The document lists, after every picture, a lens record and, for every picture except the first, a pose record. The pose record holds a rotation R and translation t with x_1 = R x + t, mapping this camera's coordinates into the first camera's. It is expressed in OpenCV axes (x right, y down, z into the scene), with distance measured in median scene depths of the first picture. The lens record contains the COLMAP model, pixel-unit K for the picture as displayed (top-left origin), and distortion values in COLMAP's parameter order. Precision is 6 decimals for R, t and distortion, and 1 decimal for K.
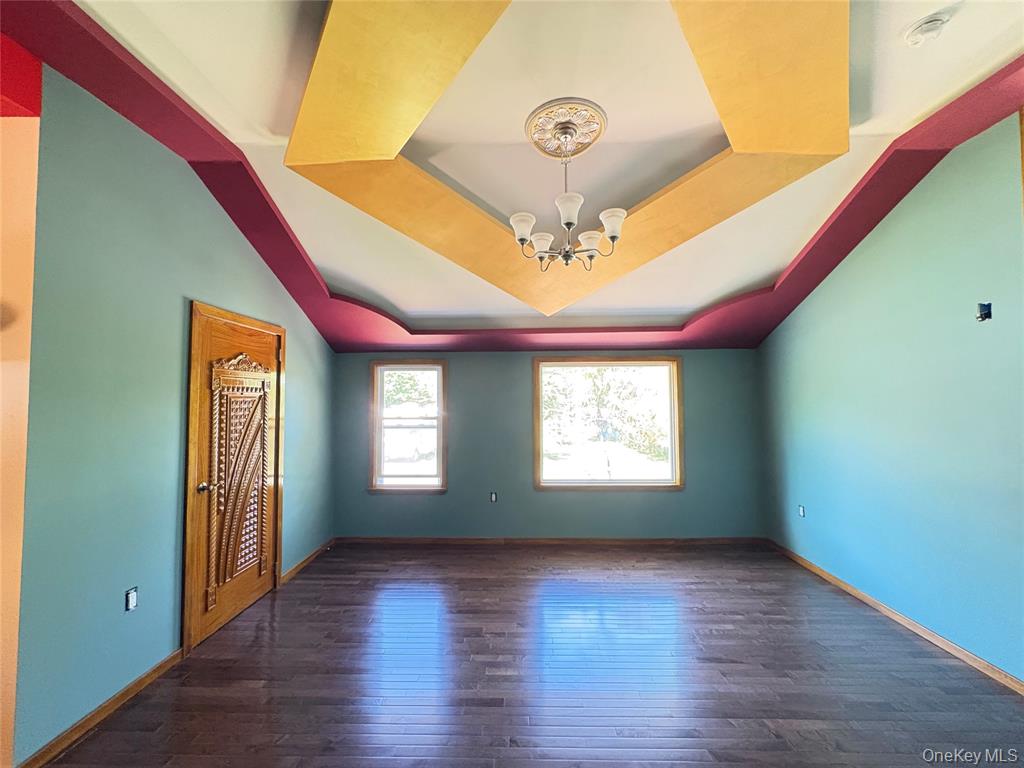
lens RADIAL K [[410.1, 0, 512.7], [0, 410.1, 383.4], [0, 0, 1]] dist [-0.002489, 0.000722]
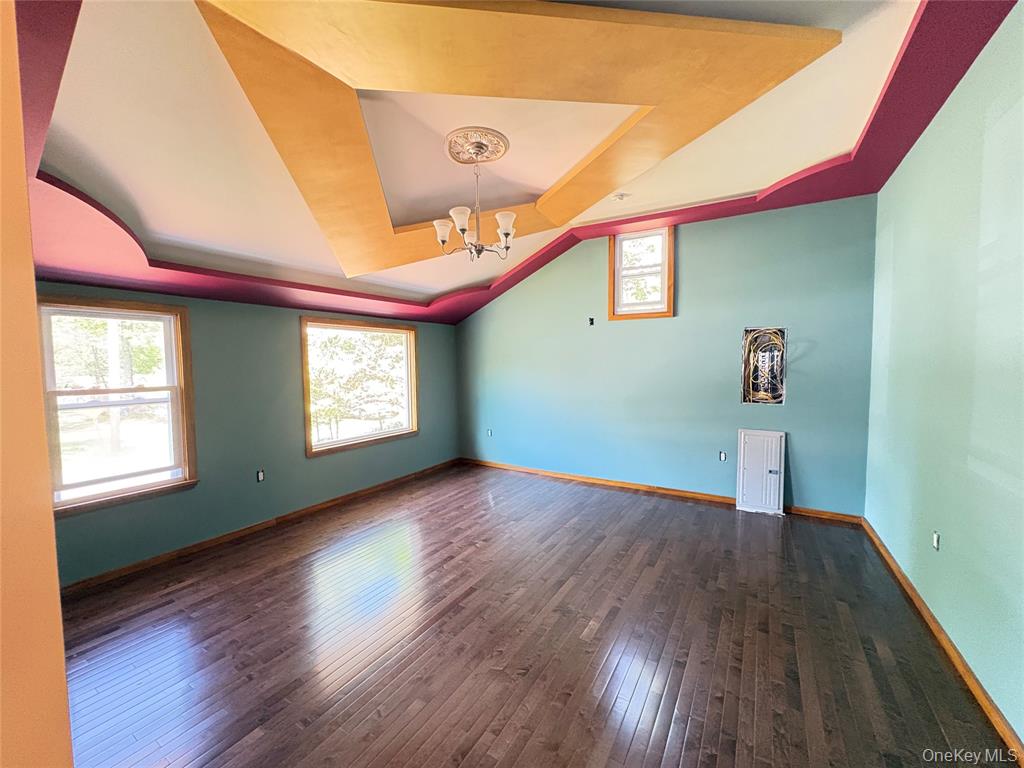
lens RADIAL K [[410.1, 0, 513.6], [0, 410.1, 384.9], [0, 0, 1]] dist [-0.002489, 0.000722]
pose [[0.501373, -0.048902, 0.863848, -0.562249], [-0.029437, 0.996859, 0.073517, 0.008727], [-0.864730, -0.062288, 0.498359, 0.136641]]
